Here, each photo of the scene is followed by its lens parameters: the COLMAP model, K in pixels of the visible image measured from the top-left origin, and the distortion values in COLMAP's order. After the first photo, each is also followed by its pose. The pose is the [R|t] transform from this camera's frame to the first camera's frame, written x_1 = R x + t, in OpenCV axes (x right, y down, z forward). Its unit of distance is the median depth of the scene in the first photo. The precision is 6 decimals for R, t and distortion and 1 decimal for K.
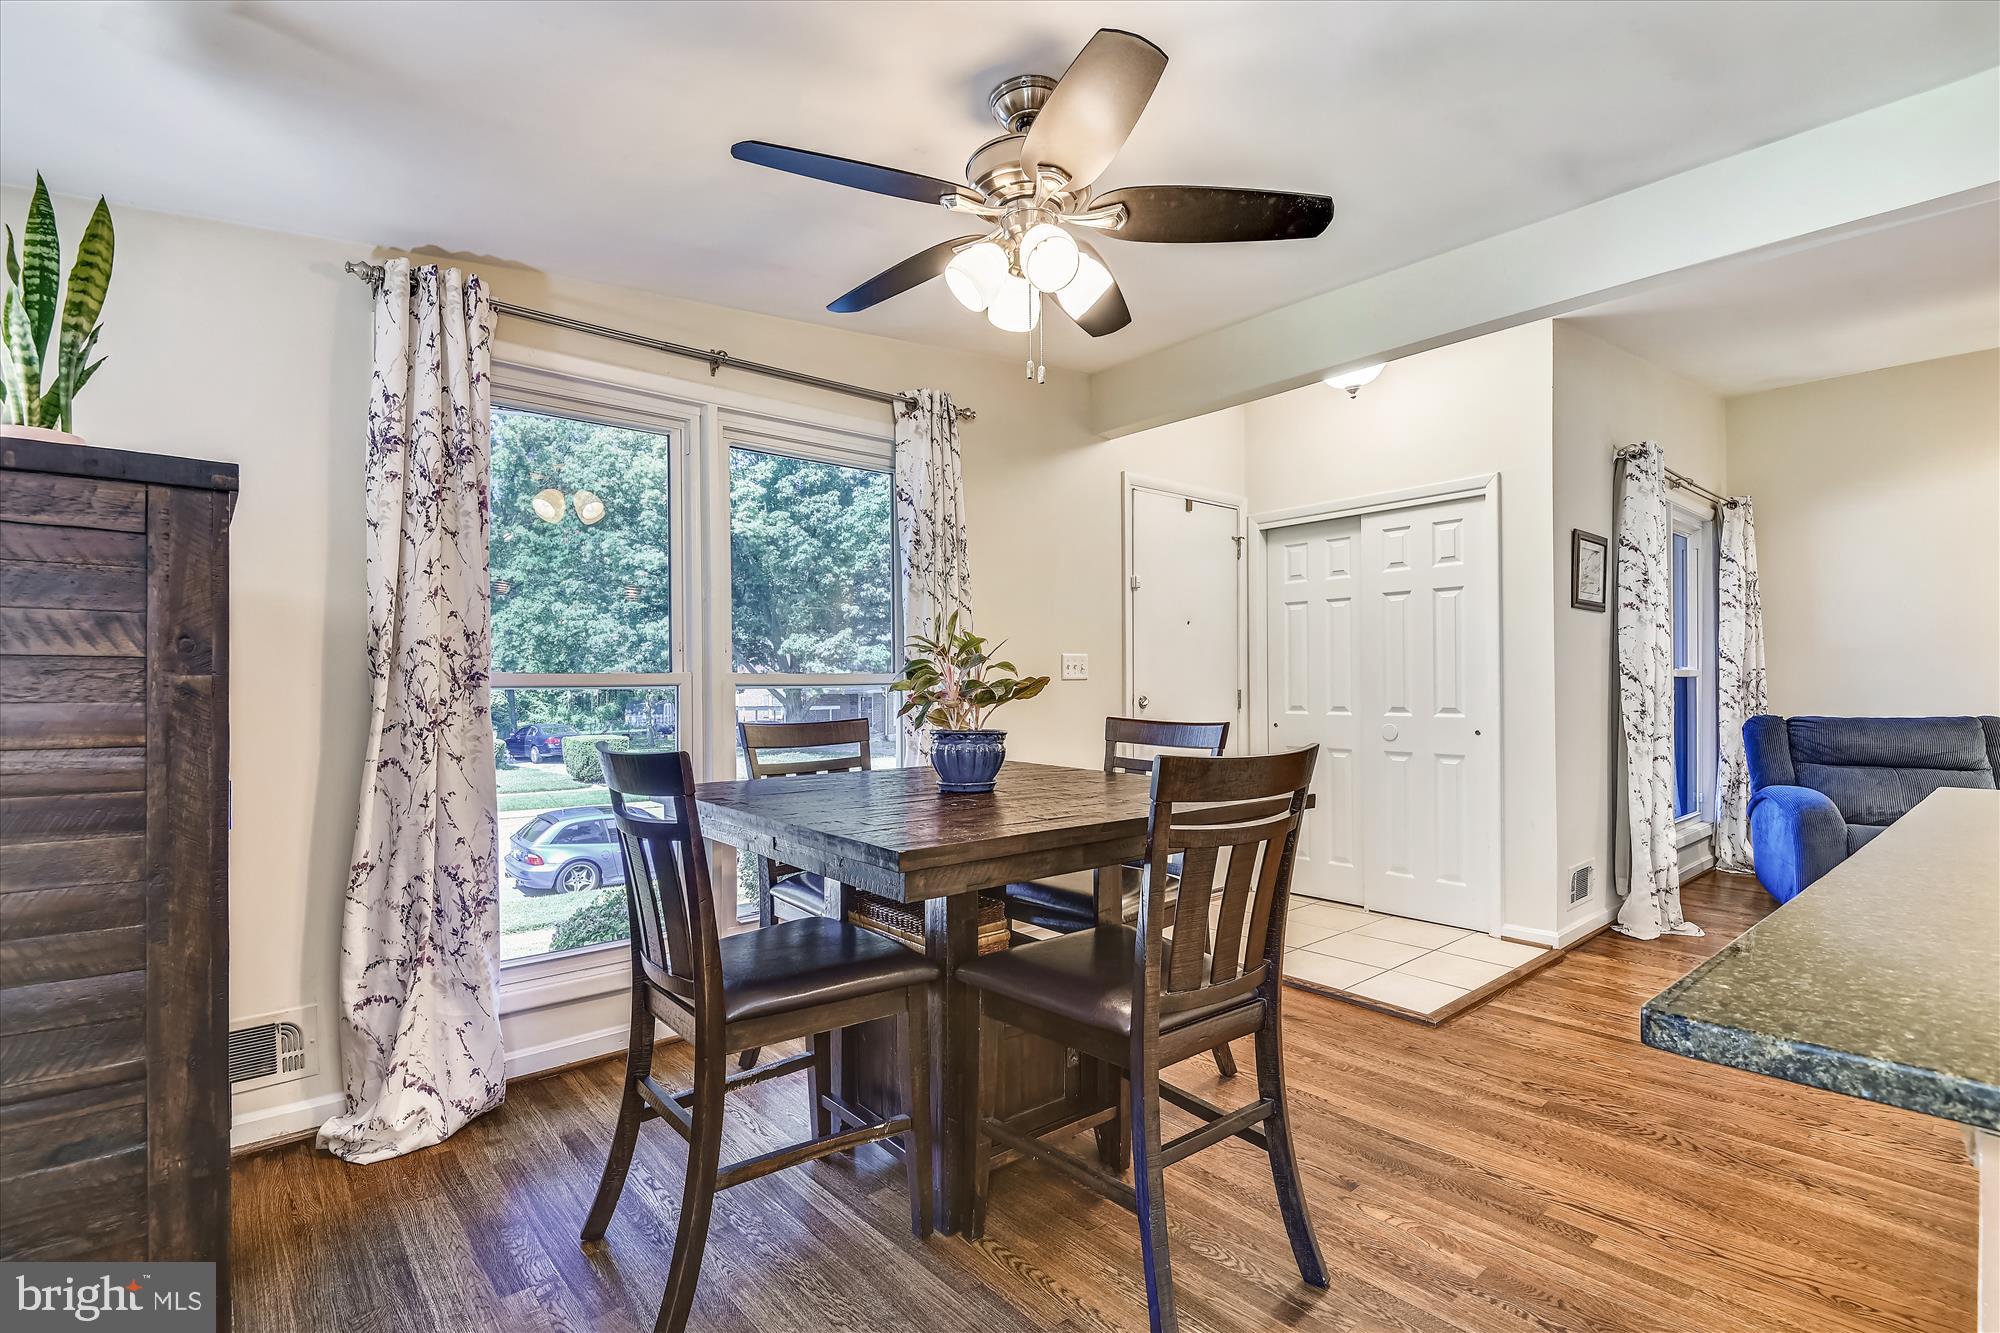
lens RADIAL K [[930.9, 0, 993.2], [0, 930.9, 675.1], [0, 0, 1]] dist [-0.004075, -0.000344]
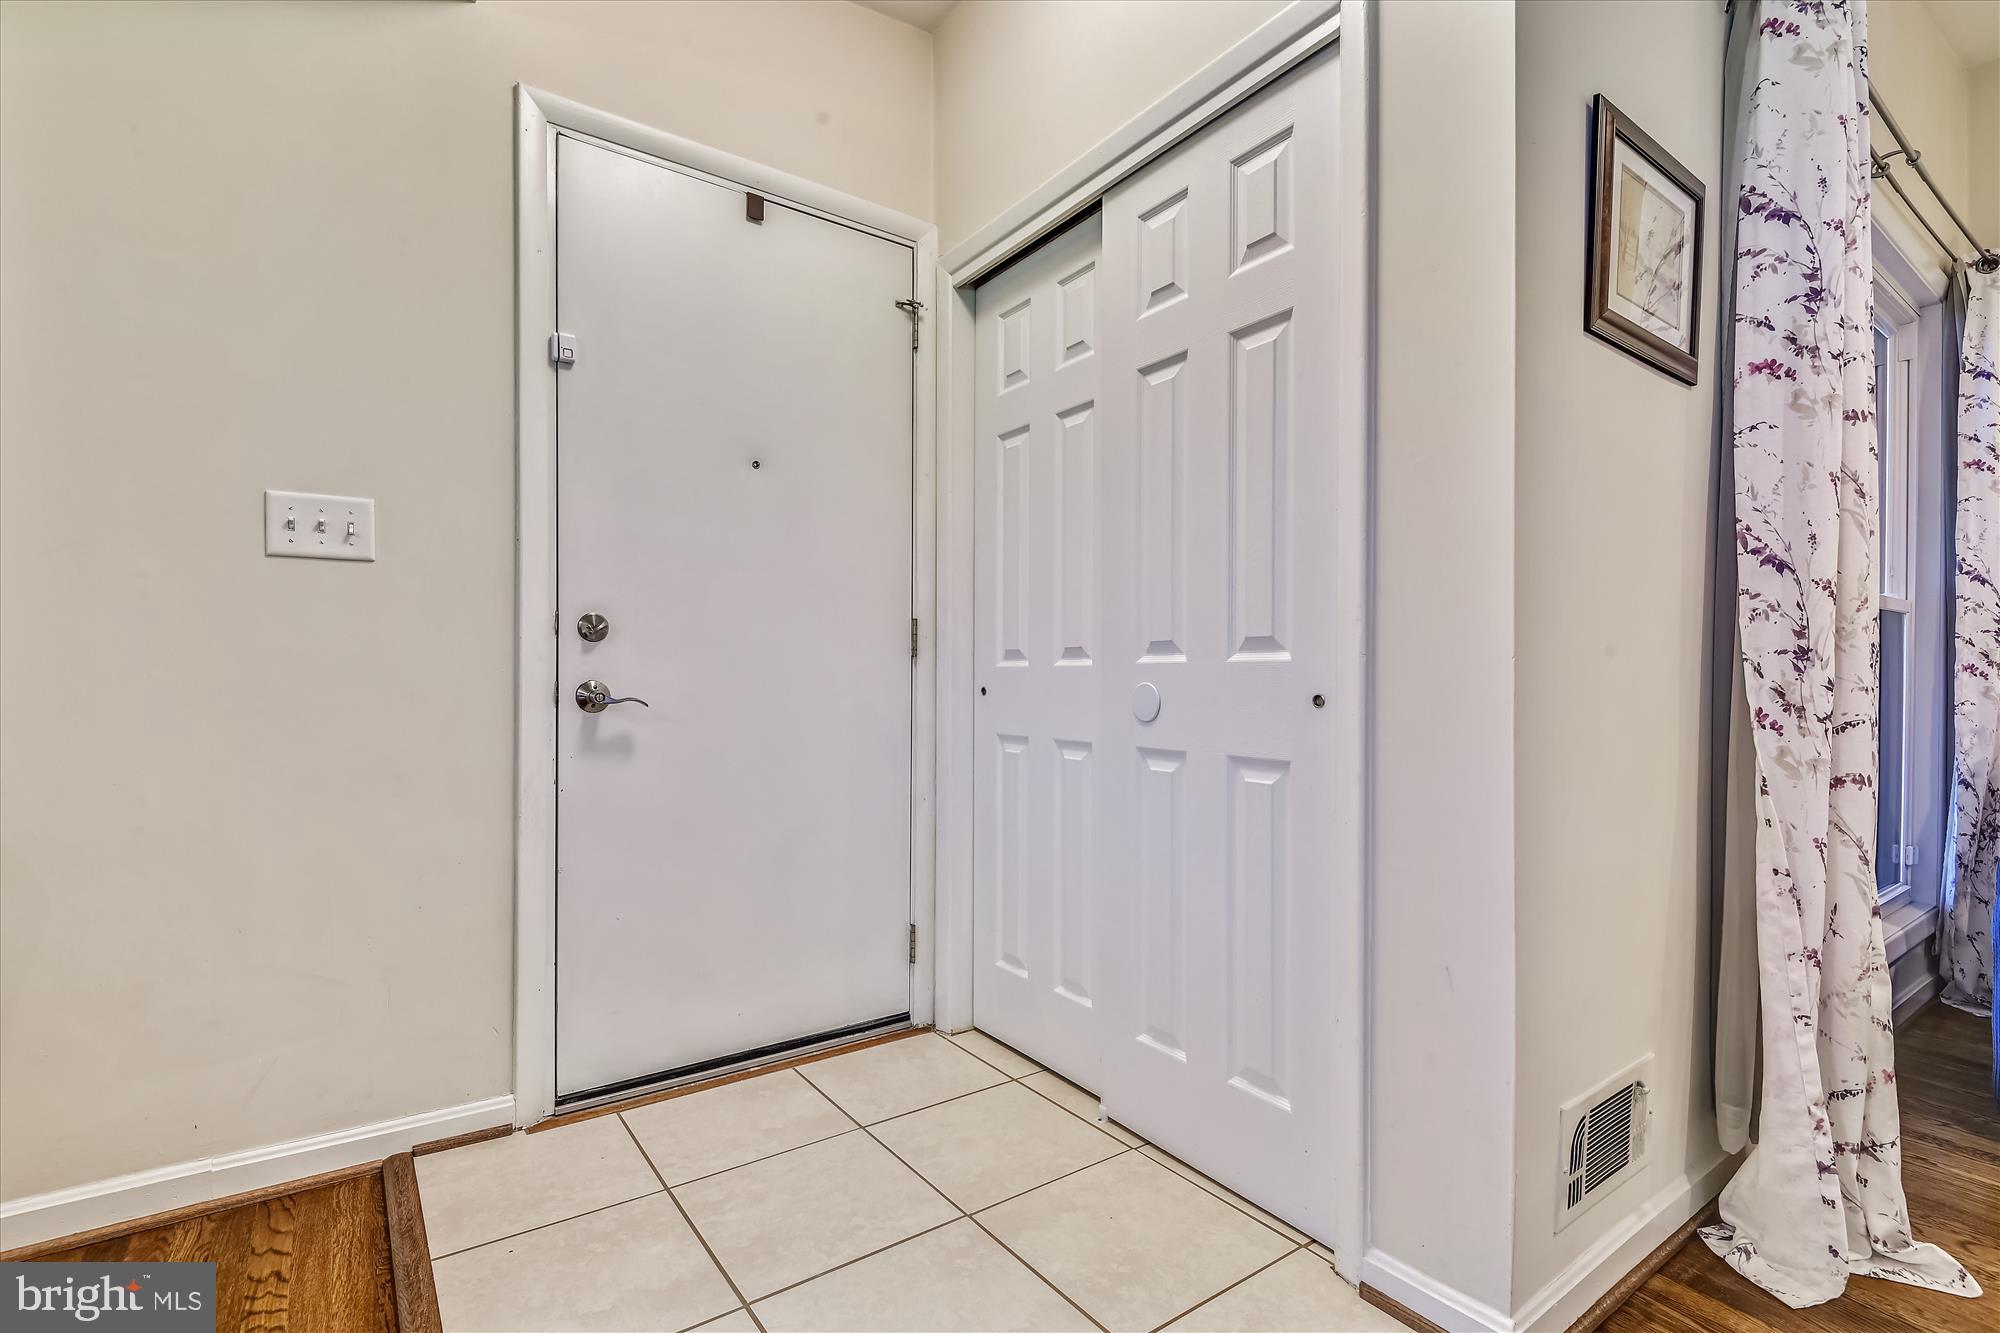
lens RADIAL K [[930.9, 0, 1005.5], [0, 930.9, 672.0], [0, 0, 1]] dist [-0.004075, -0.000344]
pose [[0.996606, 0.013693, -0.081178, 0.415594], [-0.013481, 0.999904, 0.003168, 0.049684], [0.081214, -0.002063, 0.996695, 0.608390]]
